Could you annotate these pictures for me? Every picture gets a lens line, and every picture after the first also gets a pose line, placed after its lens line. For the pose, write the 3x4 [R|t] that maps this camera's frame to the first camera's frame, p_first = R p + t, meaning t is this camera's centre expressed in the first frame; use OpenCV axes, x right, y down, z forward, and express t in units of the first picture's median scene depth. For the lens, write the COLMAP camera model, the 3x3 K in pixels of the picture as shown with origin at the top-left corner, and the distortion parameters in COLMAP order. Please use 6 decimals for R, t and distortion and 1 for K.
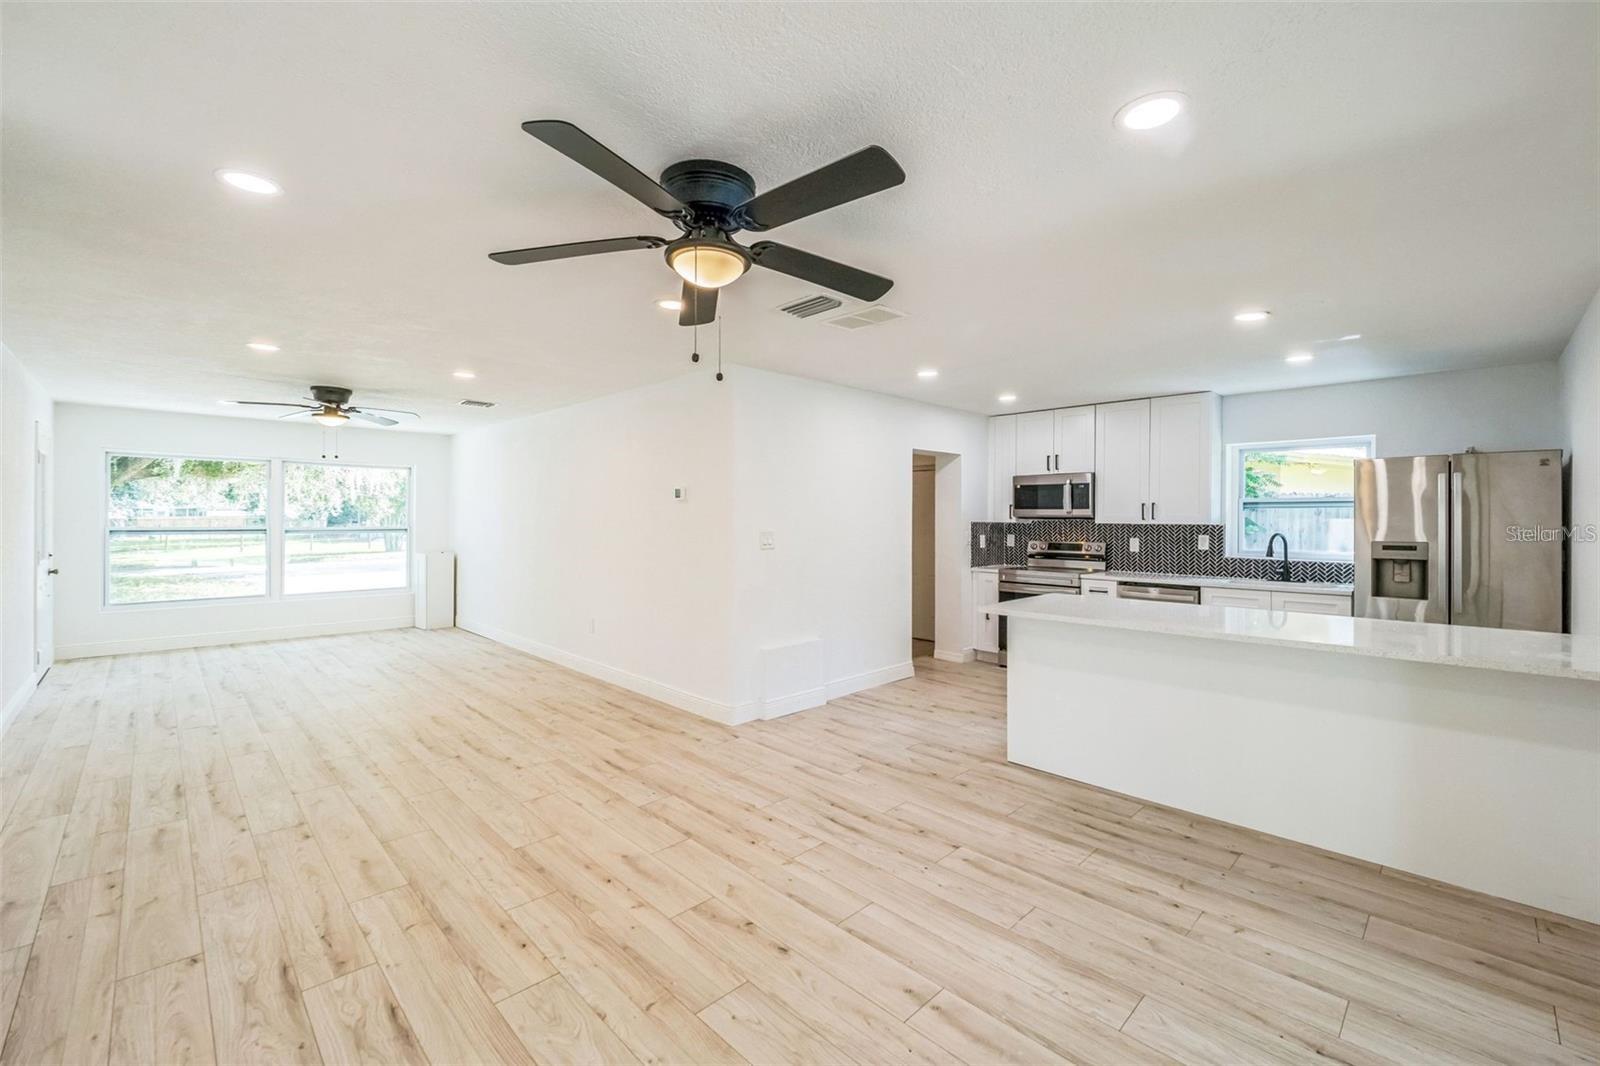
lens RADIAL K [[670.0, 0, 832.8], [0, 670.0, 511.4], [0, 0, 1]] dist [-0.001510, -0.003350]
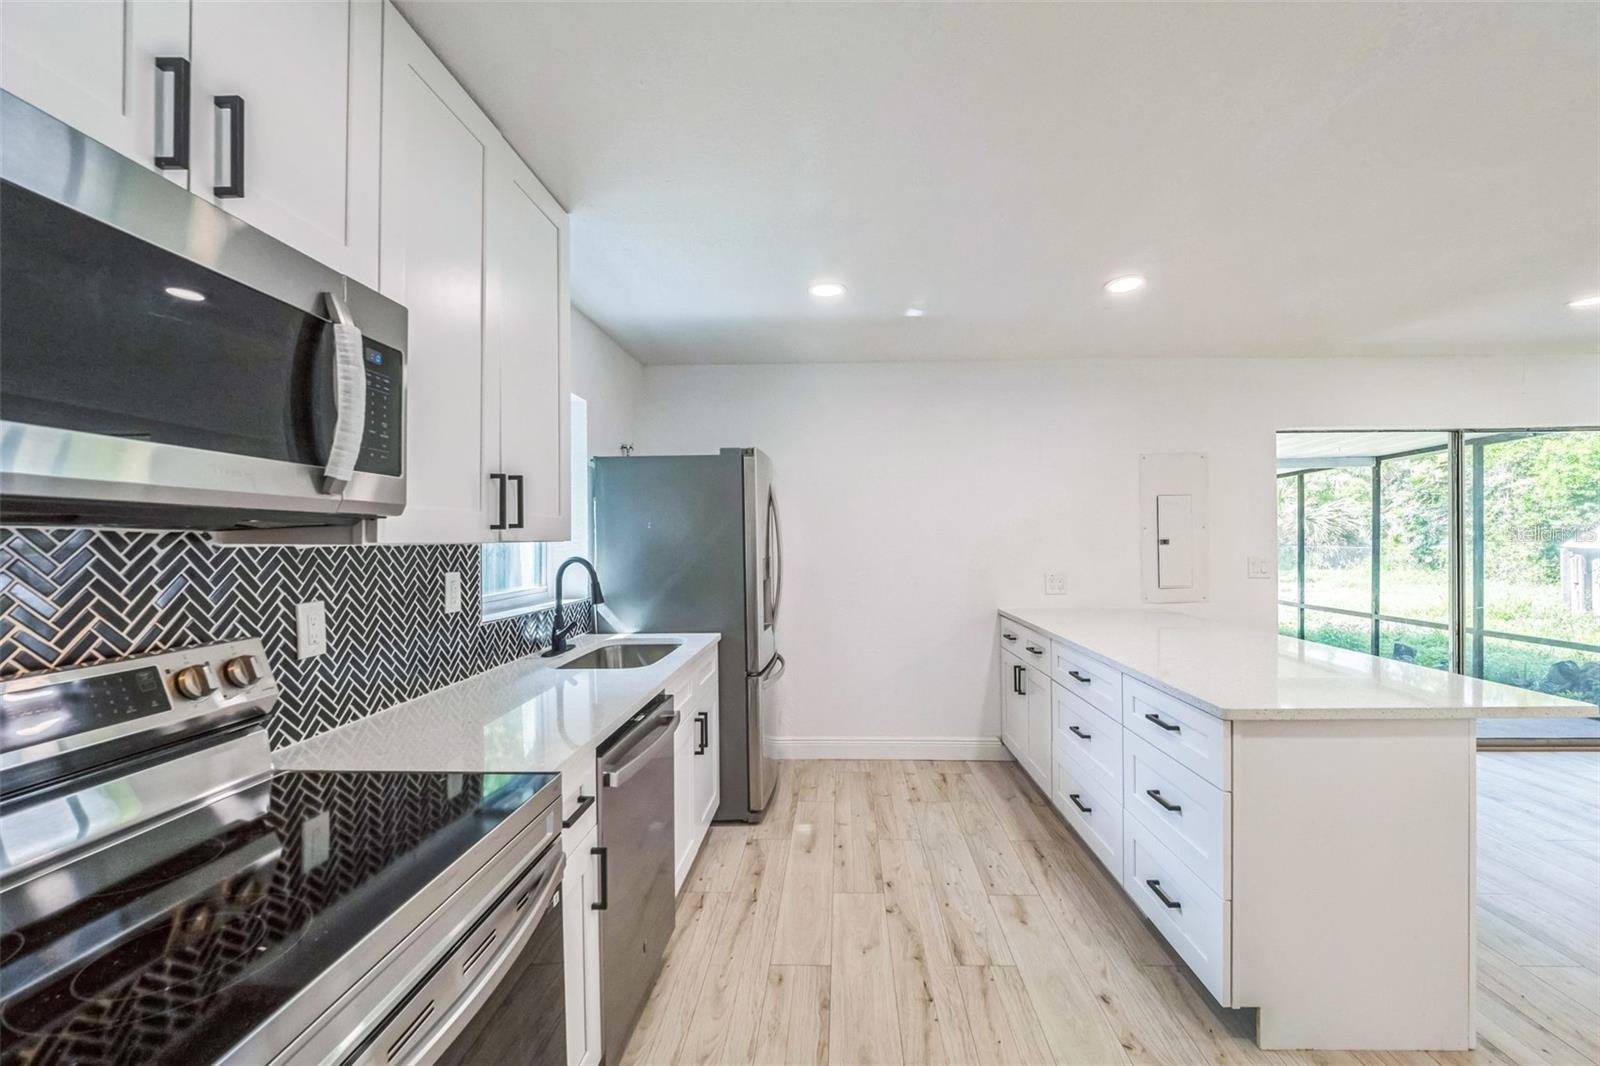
lens RADIAL K [[670.0, 0, 831.3], [0, 670.0, 537.7], [0, 0, 1]] dist [-0.001510, -0.003350]
pose [[-0.661896, -0.003312, 0.749589, 0.246081], [-0.005142, 0.999987, -0.000122, 0.027273], [-0.749578, -0.003935, -0.661904, 1.908020]]
